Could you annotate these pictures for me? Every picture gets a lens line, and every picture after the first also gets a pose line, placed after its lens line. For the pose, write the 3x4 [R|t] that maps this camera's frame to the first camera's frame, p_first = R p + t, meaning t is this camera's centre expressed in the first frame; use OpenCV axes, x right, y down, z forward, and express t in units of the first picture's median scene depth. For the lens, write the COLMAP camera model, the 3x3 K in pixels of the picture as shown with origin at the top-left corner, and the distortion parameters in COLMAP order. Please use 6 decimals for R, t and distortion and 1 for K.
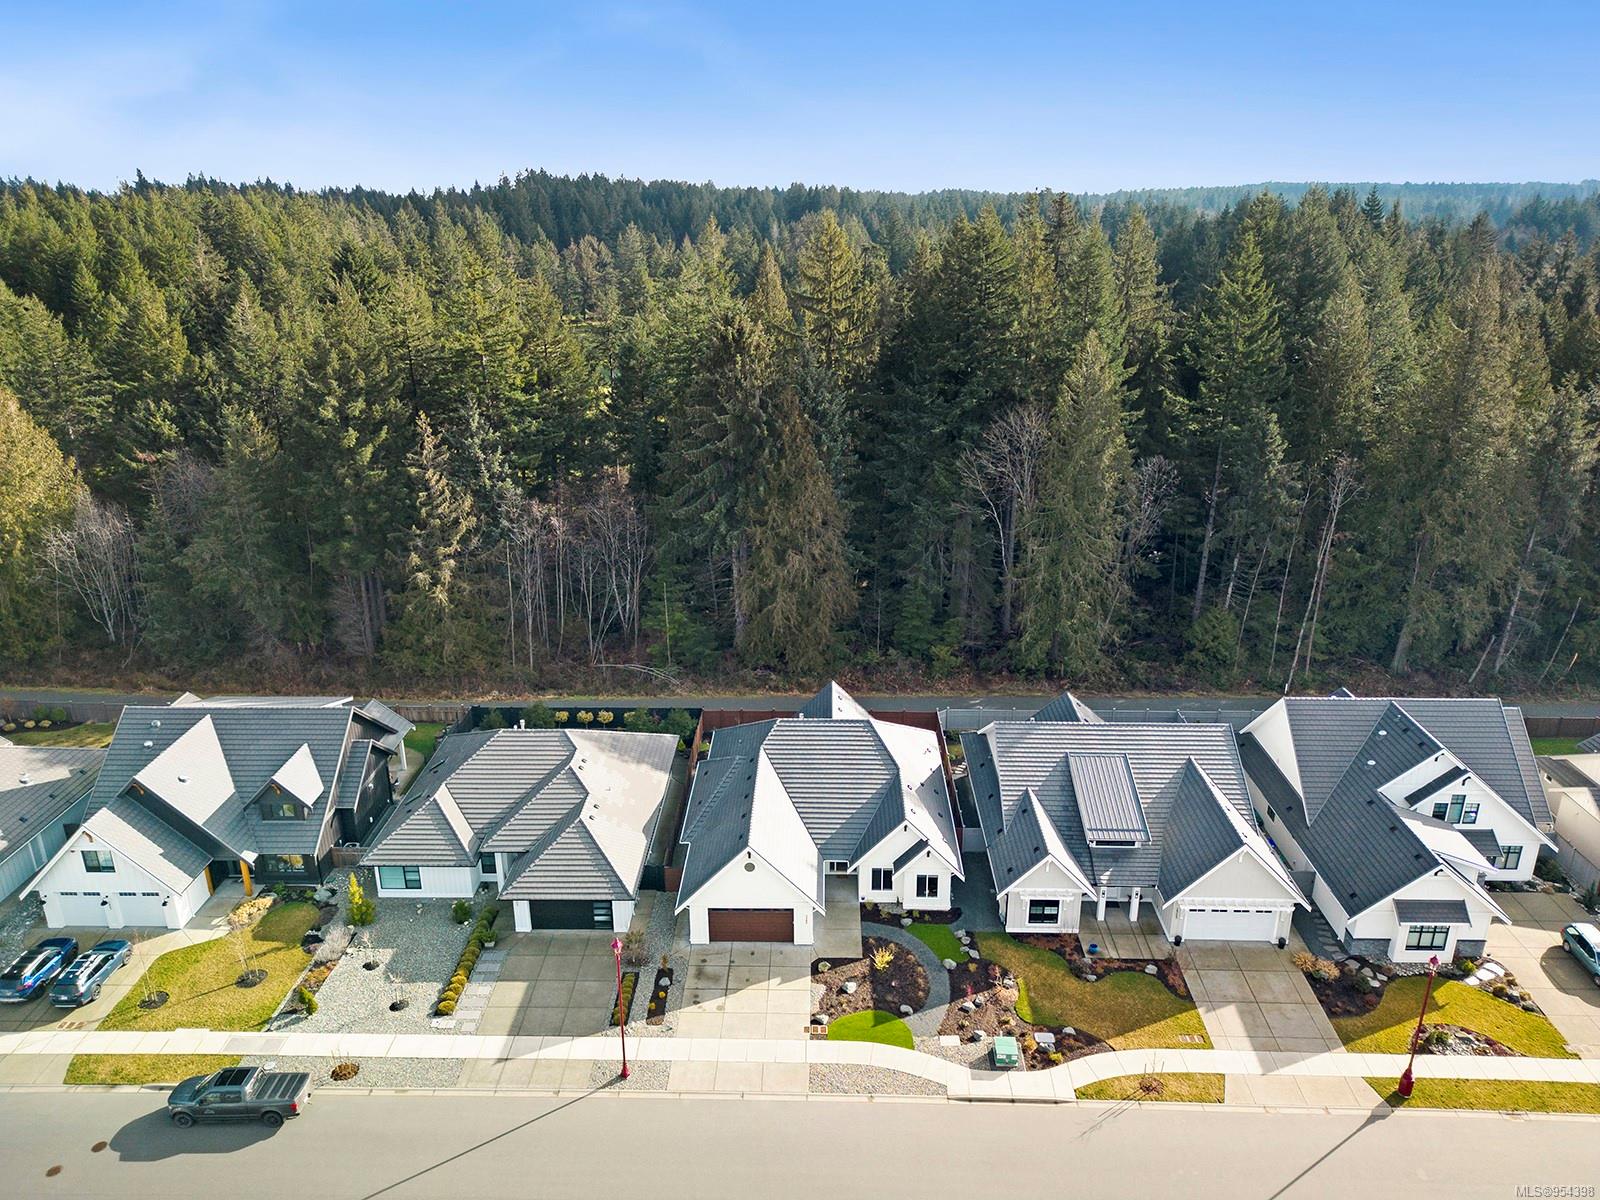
lens RADIAL K [[1129.2, 0, 800.0], [0, 1129.2, 600.0], [0, 0, 1]] dist [0.043483, -0.006805]
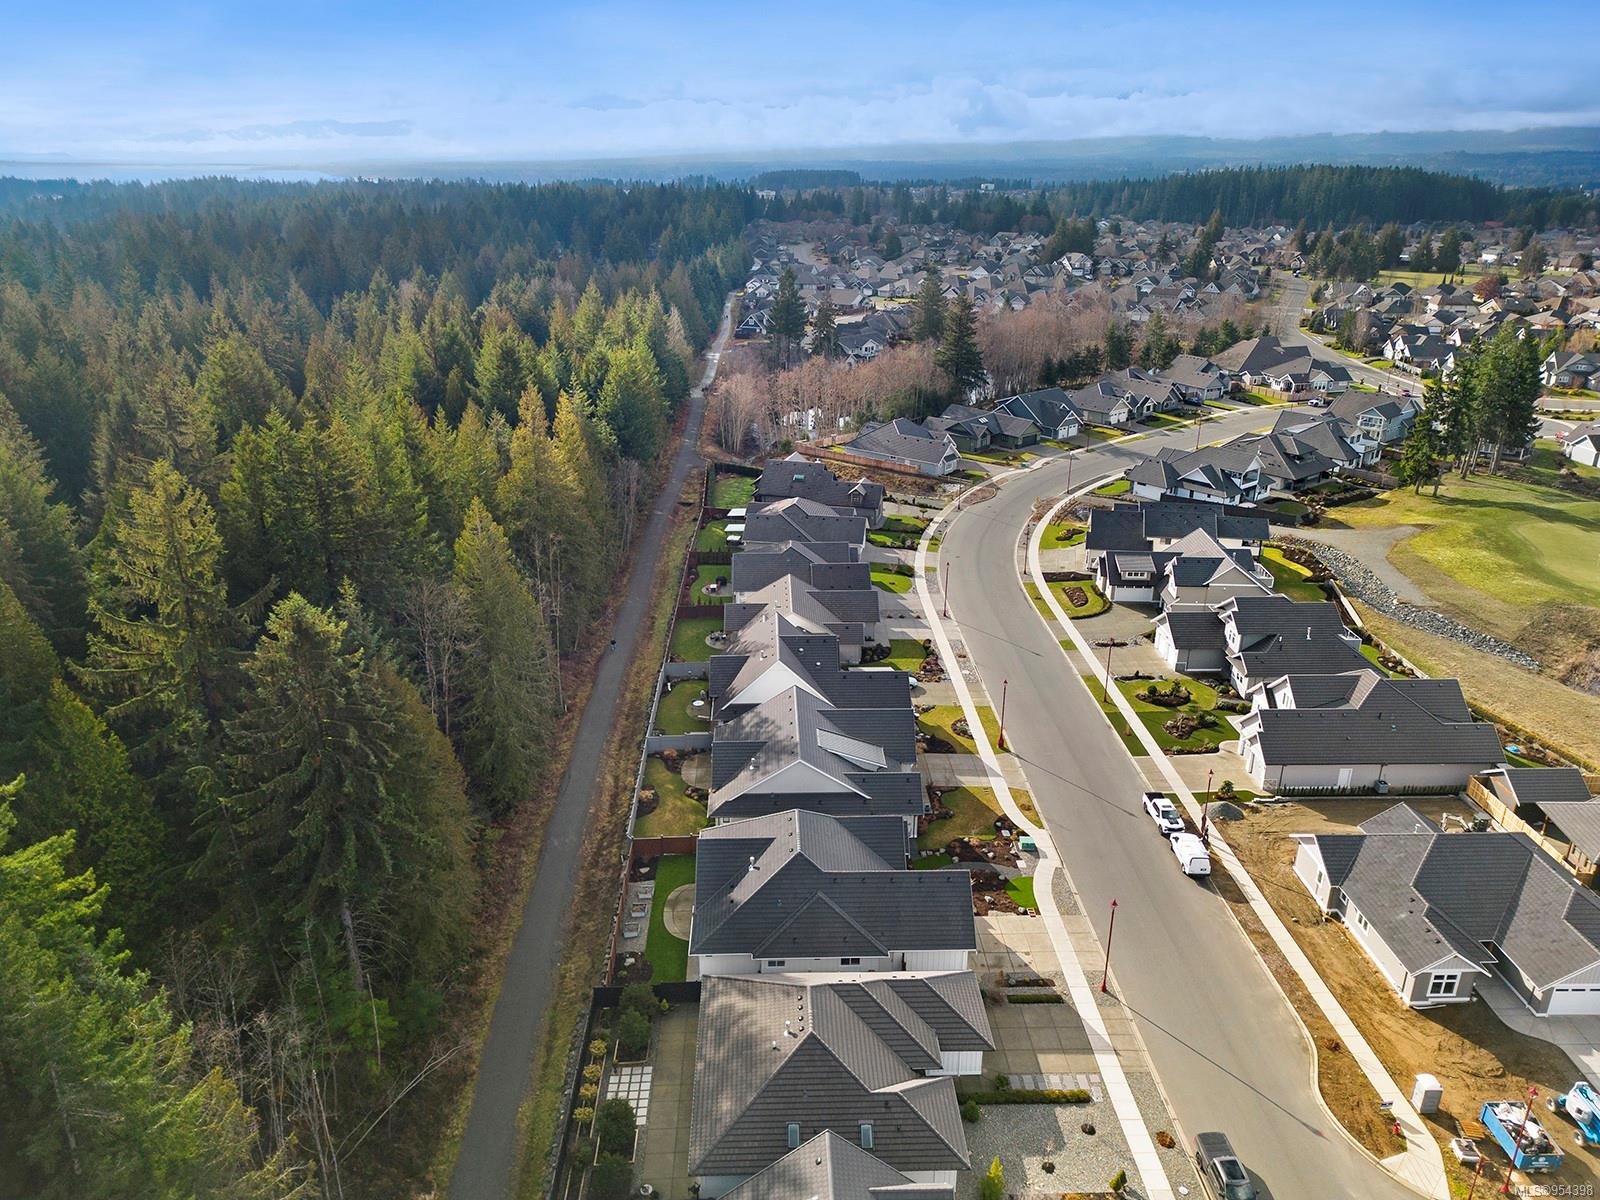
lens RADIAL K [[1115.9, 0, 800.0], [0, 1115.9, 600.0], [0, 0, 1]] dist [0.081494, -0.089093]
pose [[-0.055579, -0.365722, 0.929063, -1.152691], [0.349585, 0.864475, 0.361211, -0.622199], [-0.935255, 0.344863, 0.079804, 0.919943]]
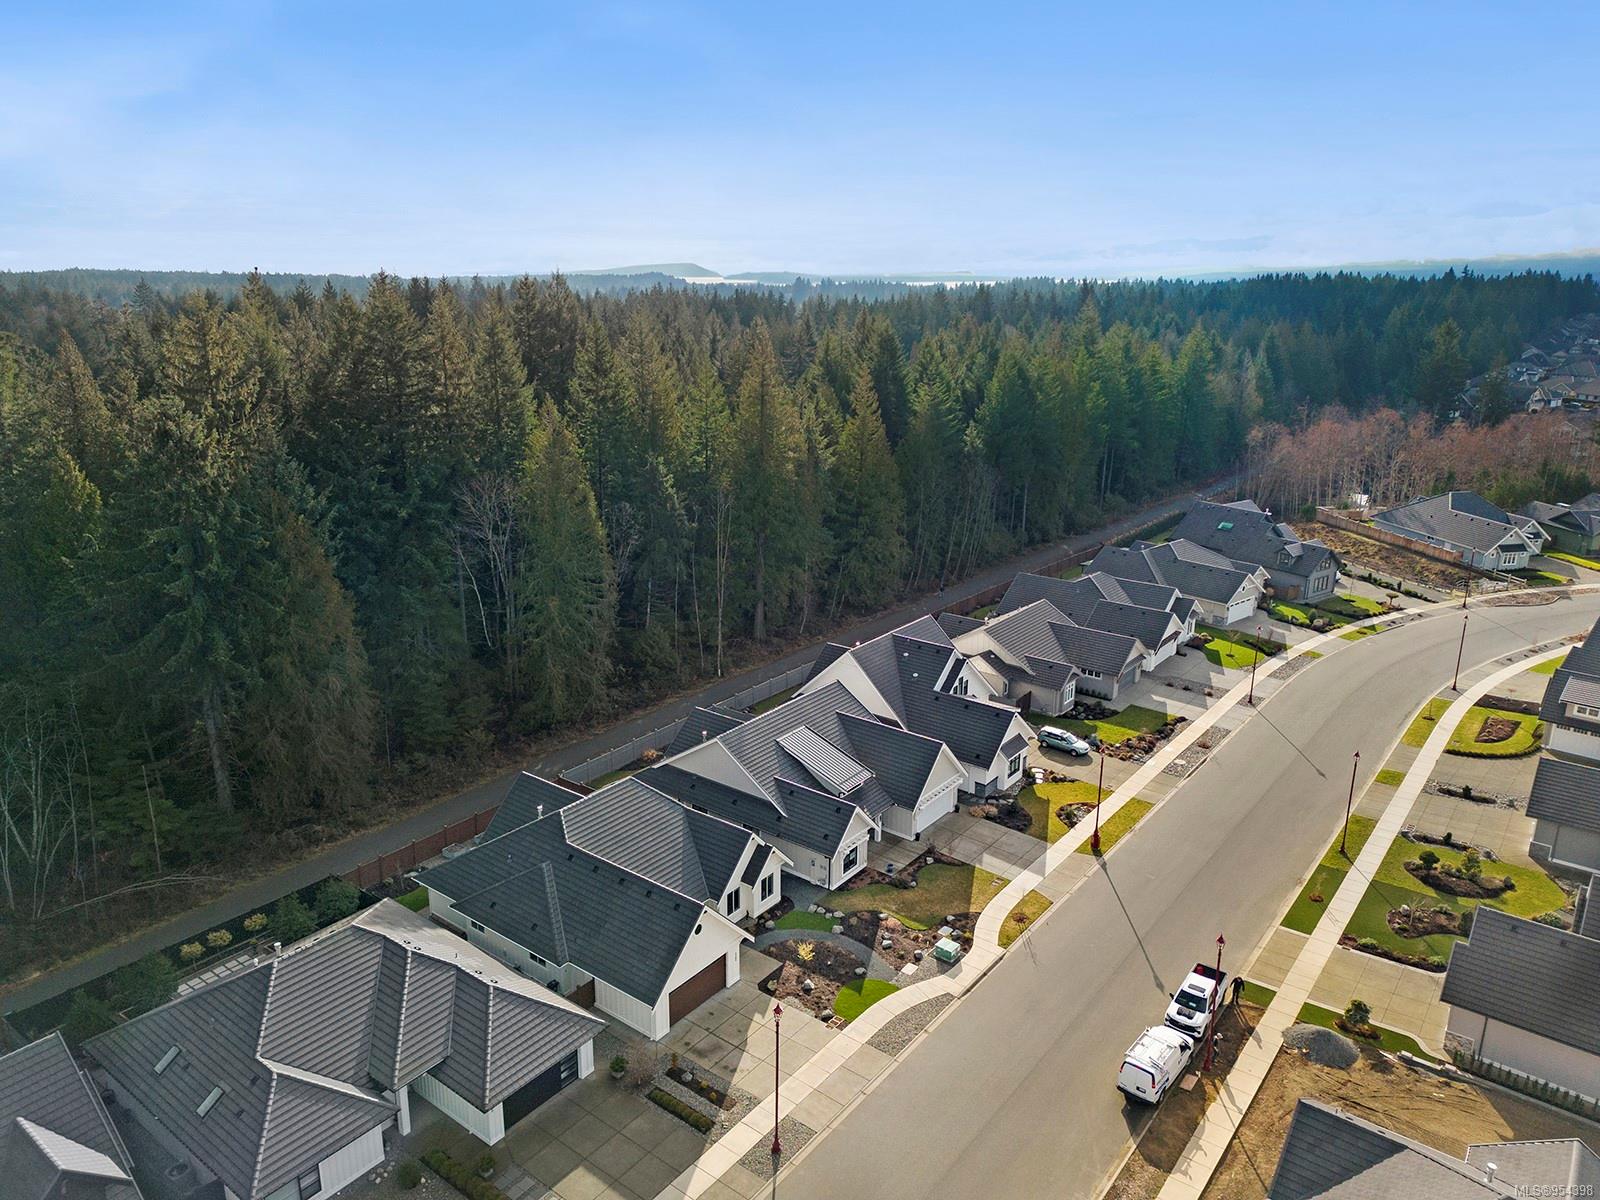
lens RADIAL K [[1129.2, 0, 800.0], [0, 1129.2, 600.0], [0, 0, 1]] dist [0.043483, -0.006805]
pose [[0.590211, -0.224064, 0.775530, -0.676343], [0.277945, 0.958371, 0.065363, -0.078680], [-0.757890, 0.176977, 0.627918, 0.245492]]
